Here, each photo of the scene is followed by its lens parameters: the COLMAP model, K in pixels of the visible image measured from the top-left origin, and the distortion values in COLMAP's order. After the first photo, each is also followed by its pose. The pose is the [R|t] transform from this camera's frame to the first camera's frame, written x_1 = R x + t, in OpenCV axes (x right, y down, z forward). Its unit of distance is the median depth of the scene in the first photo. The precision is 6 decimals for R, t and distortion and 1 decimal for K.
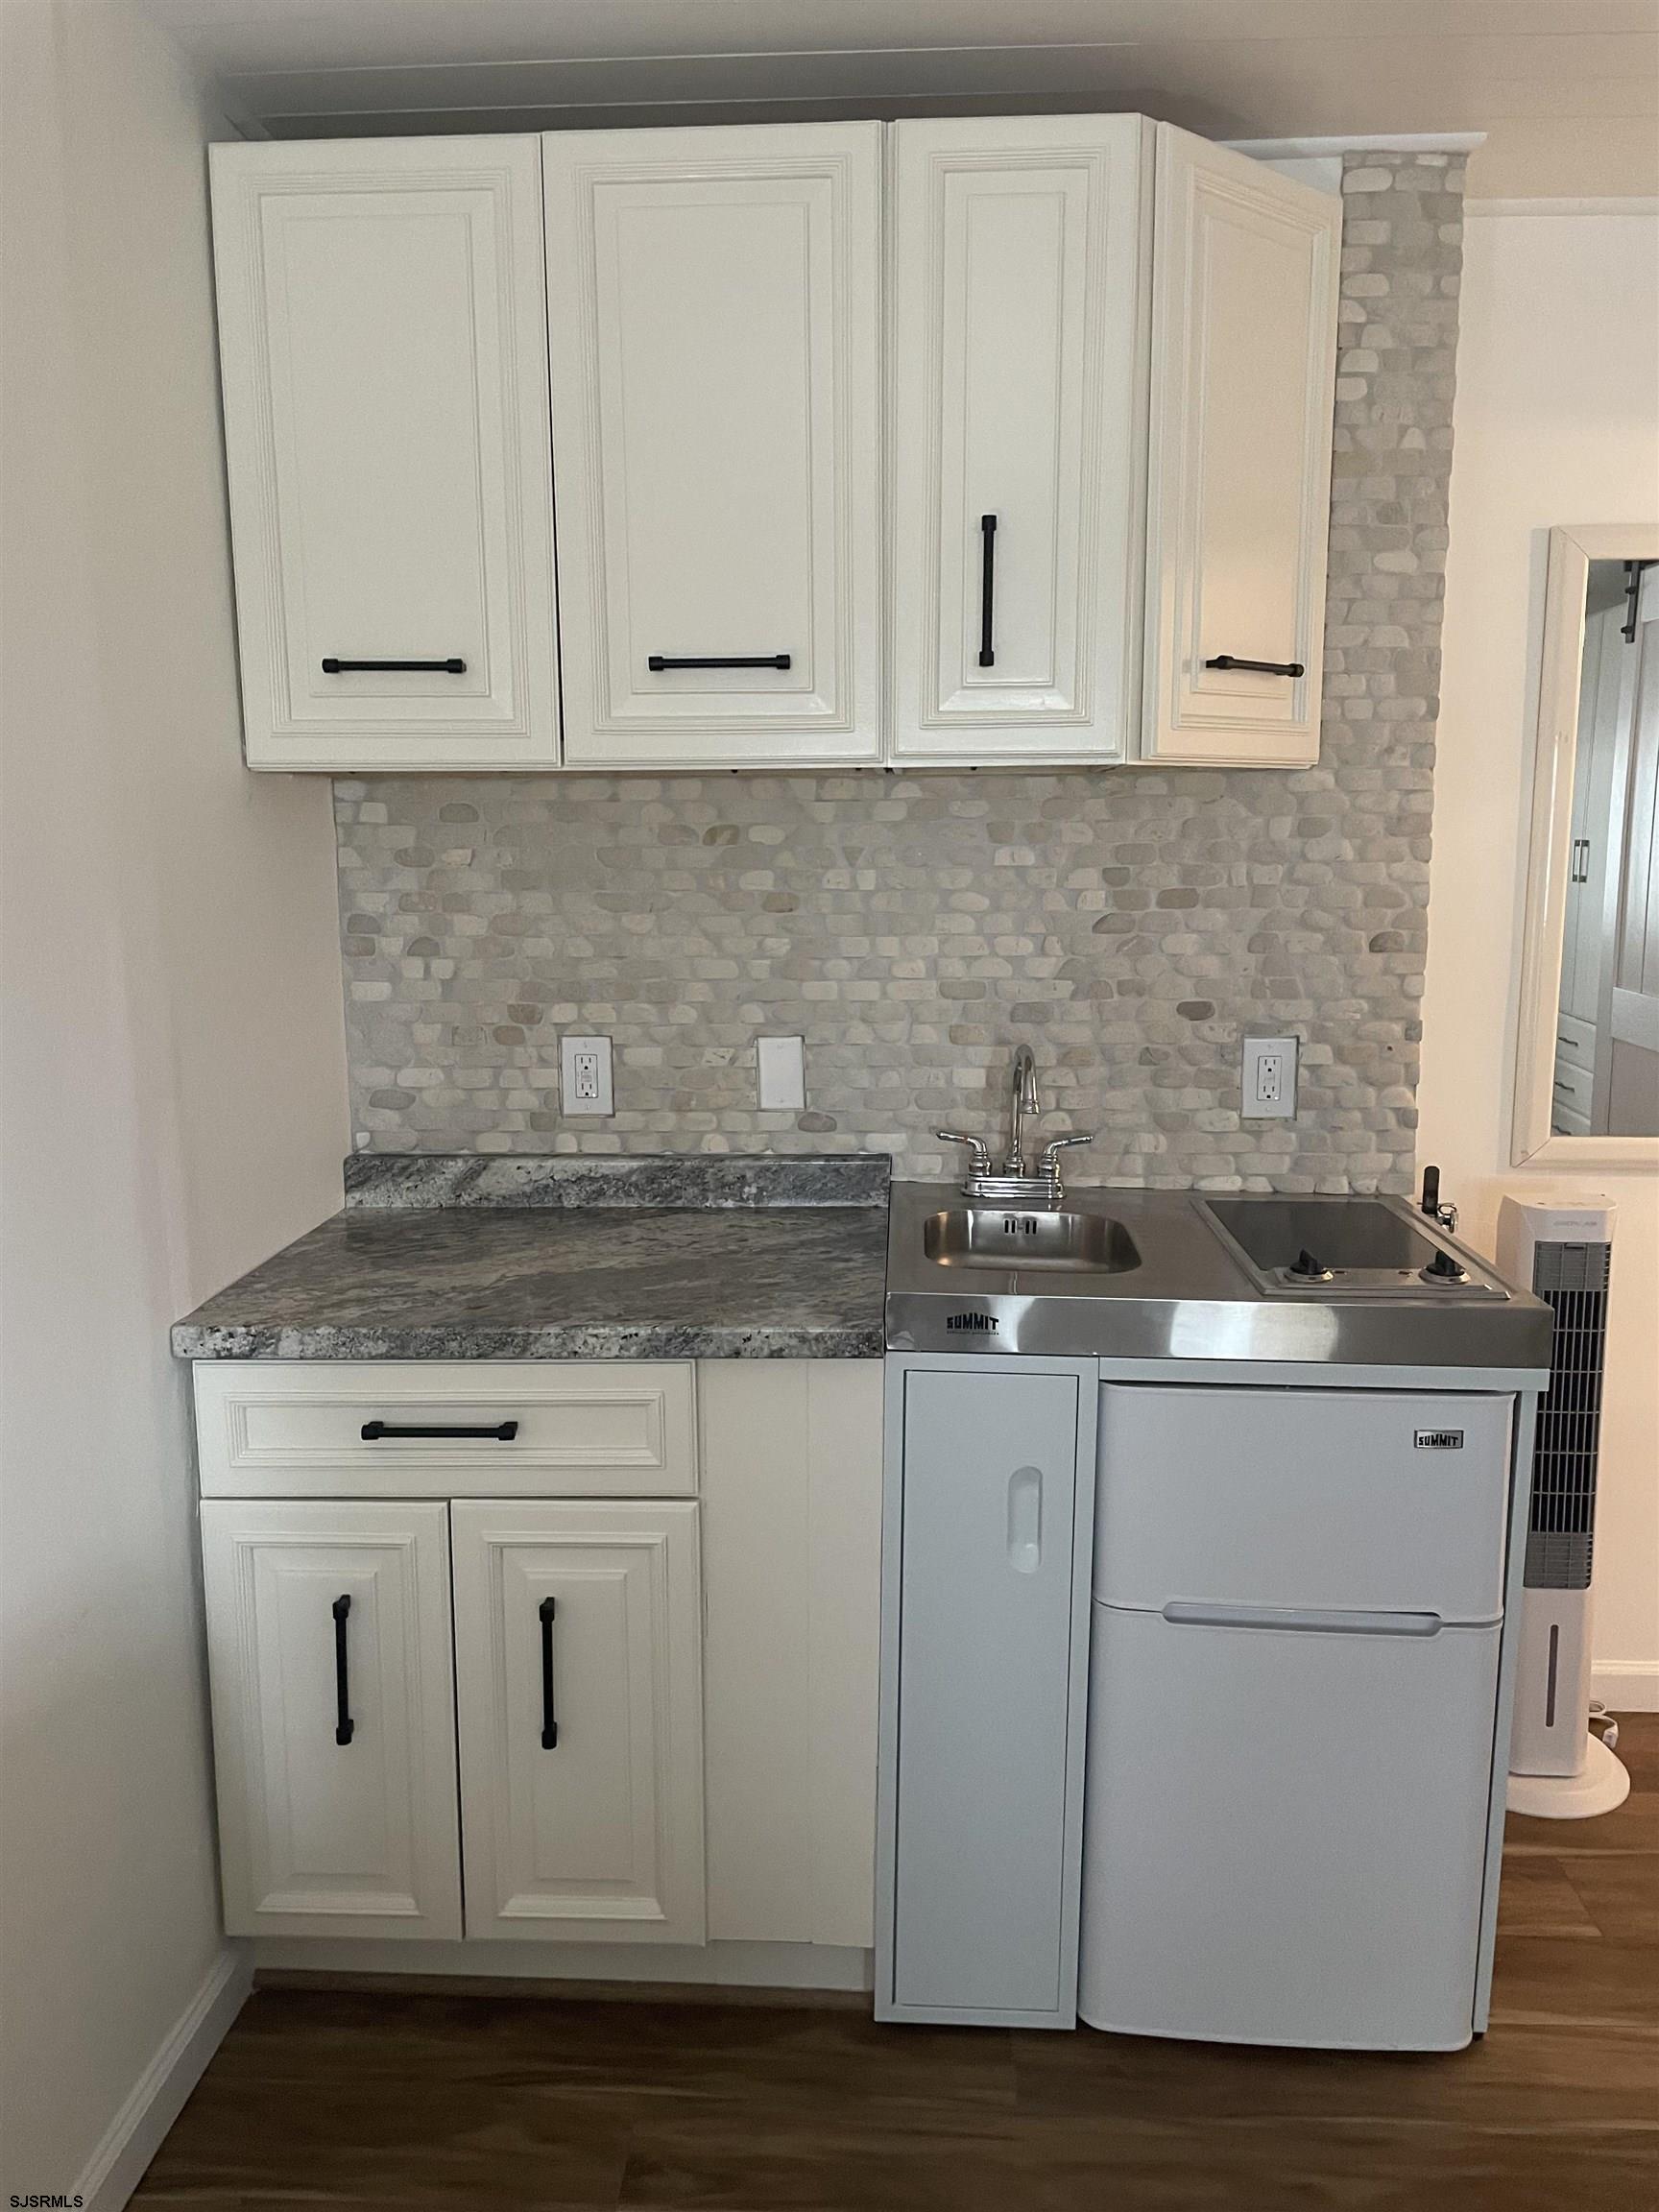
lens RADIAL K [[1675.5, 0, 843.9], [0, 1675.5, 1094.1], [0, 0, 1]] dist [0.087584, -0.083468]
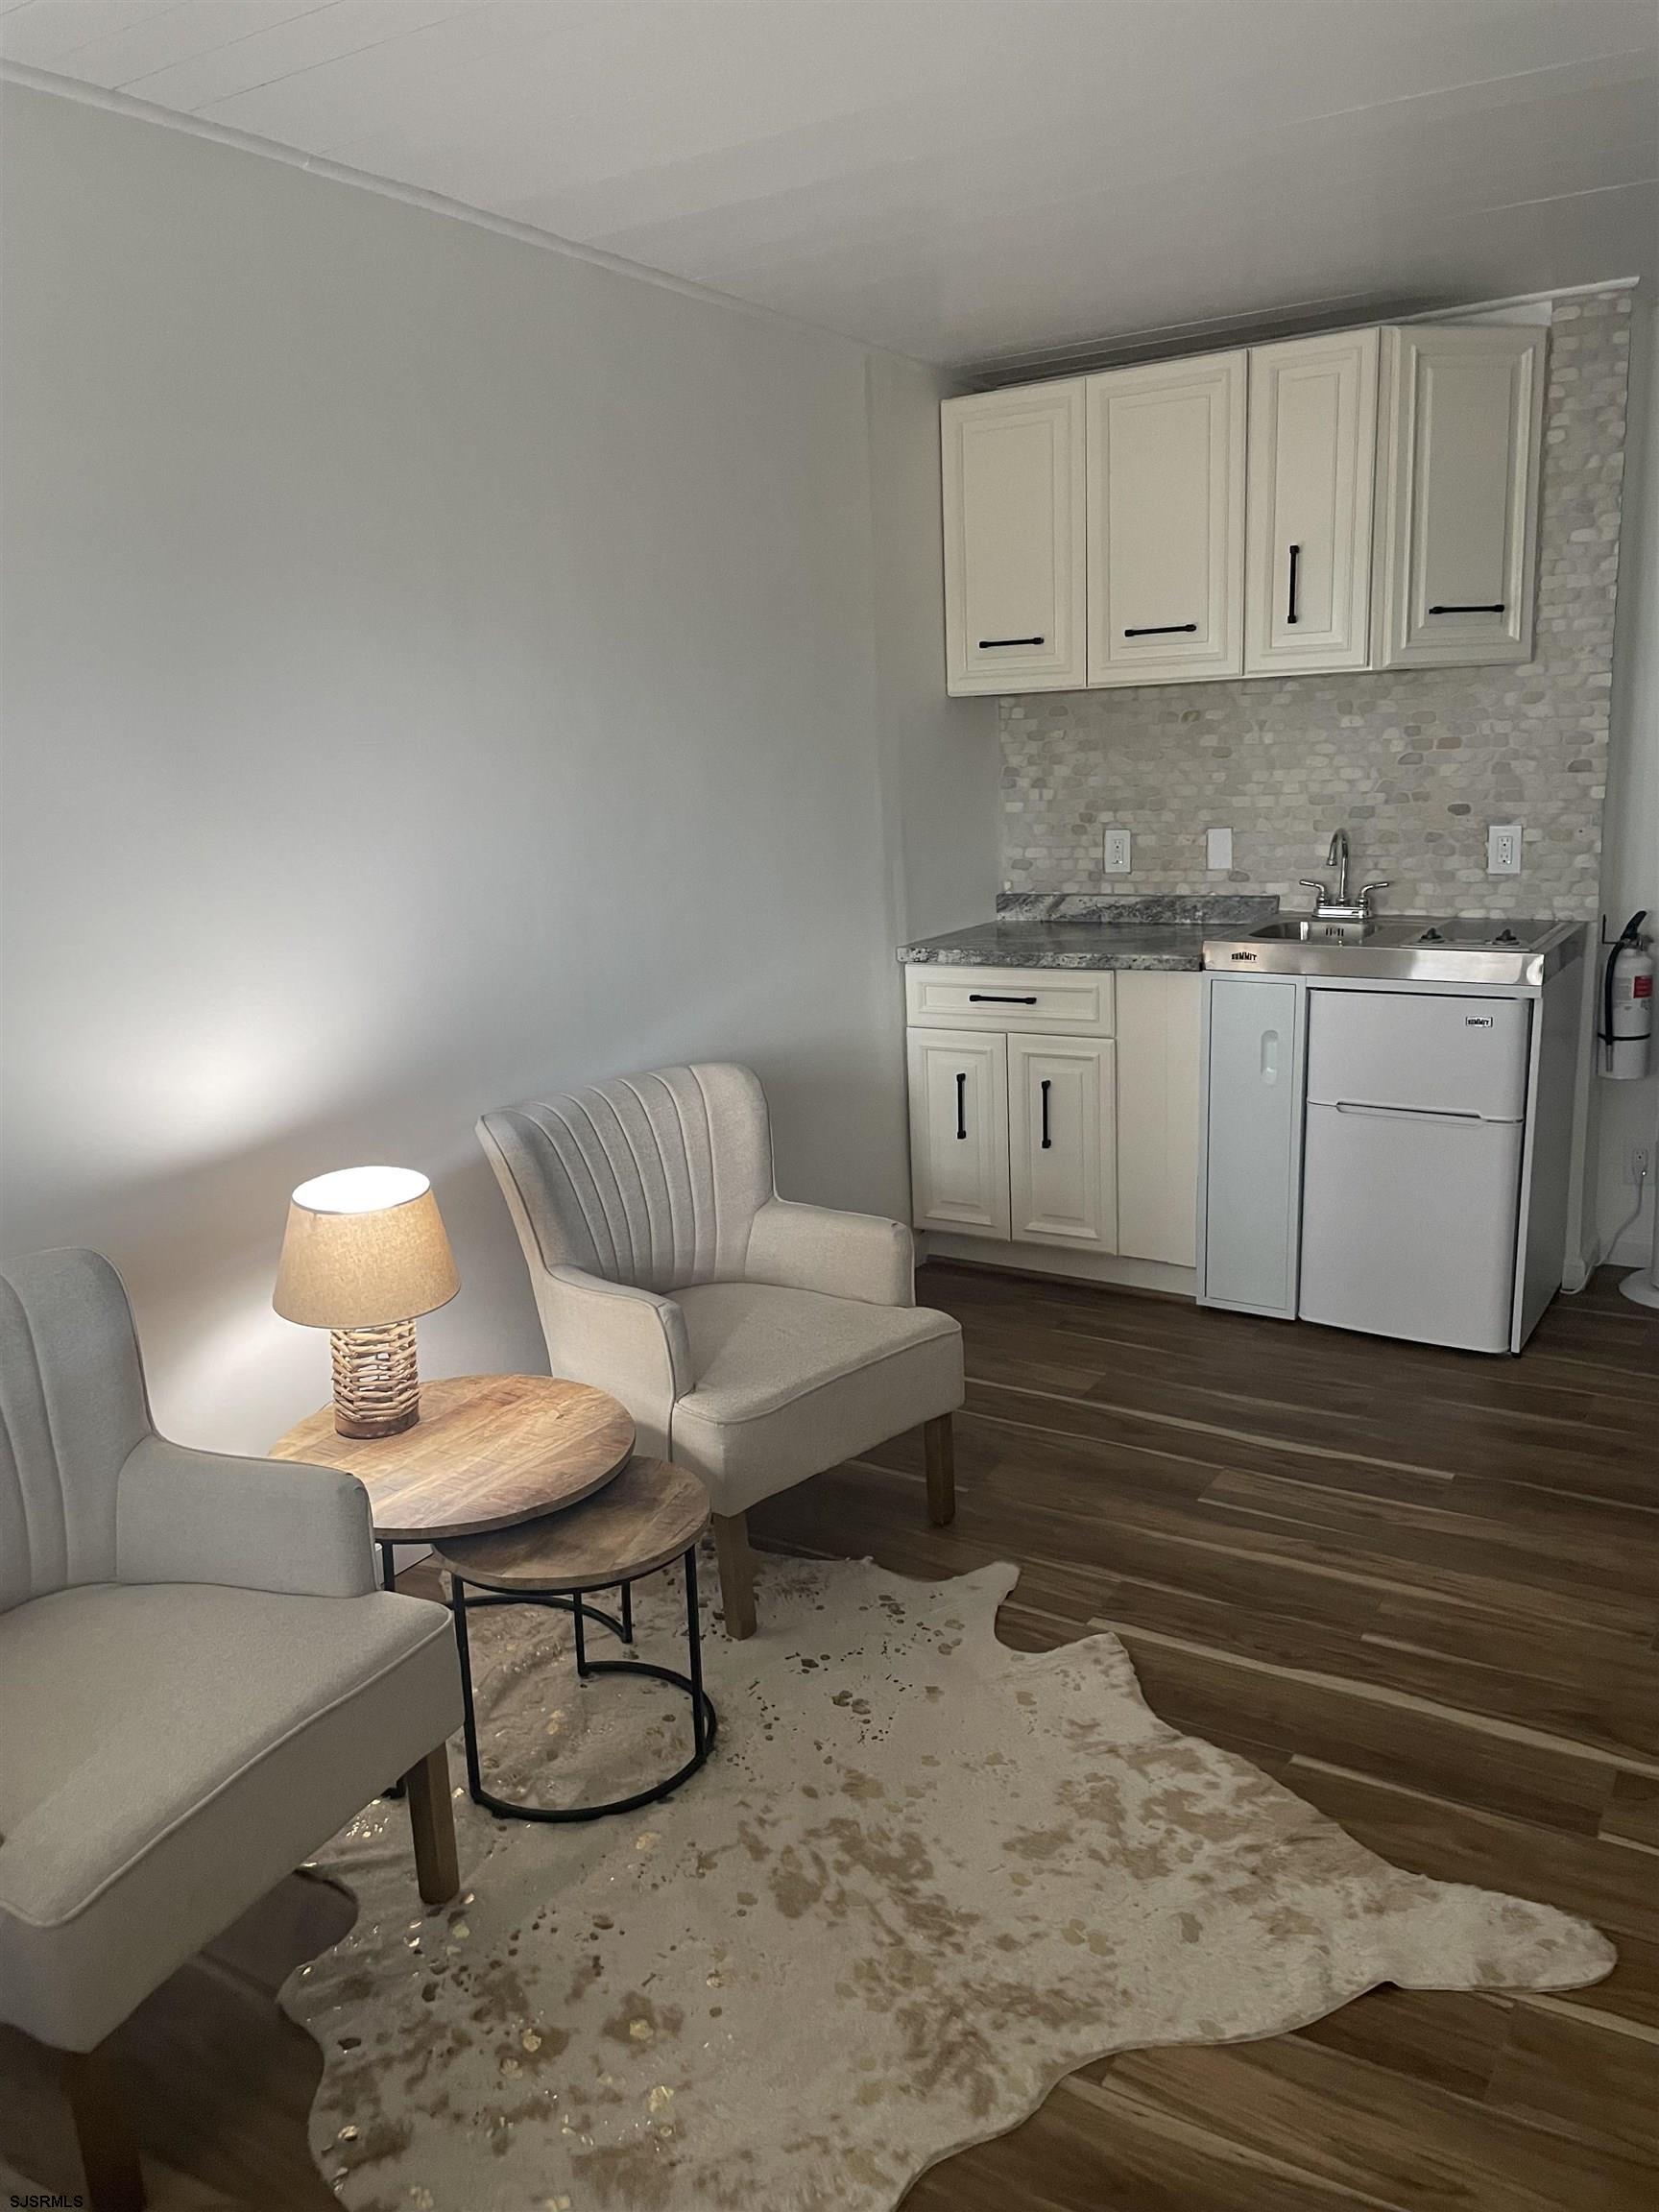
lens RADIAL K [[1675.5, 0, 825.8], [0, 1675.5, 1104.9], [0, 0, 1]] dist [0.087584, -0.083468]
pose [[0.873434, 0.074688, -0.481181, 0.498378], [-0.036801, 0.995466, 0.087713, 0.120947], [0.485550, -0.058904, 0.872222, -0.826484]]
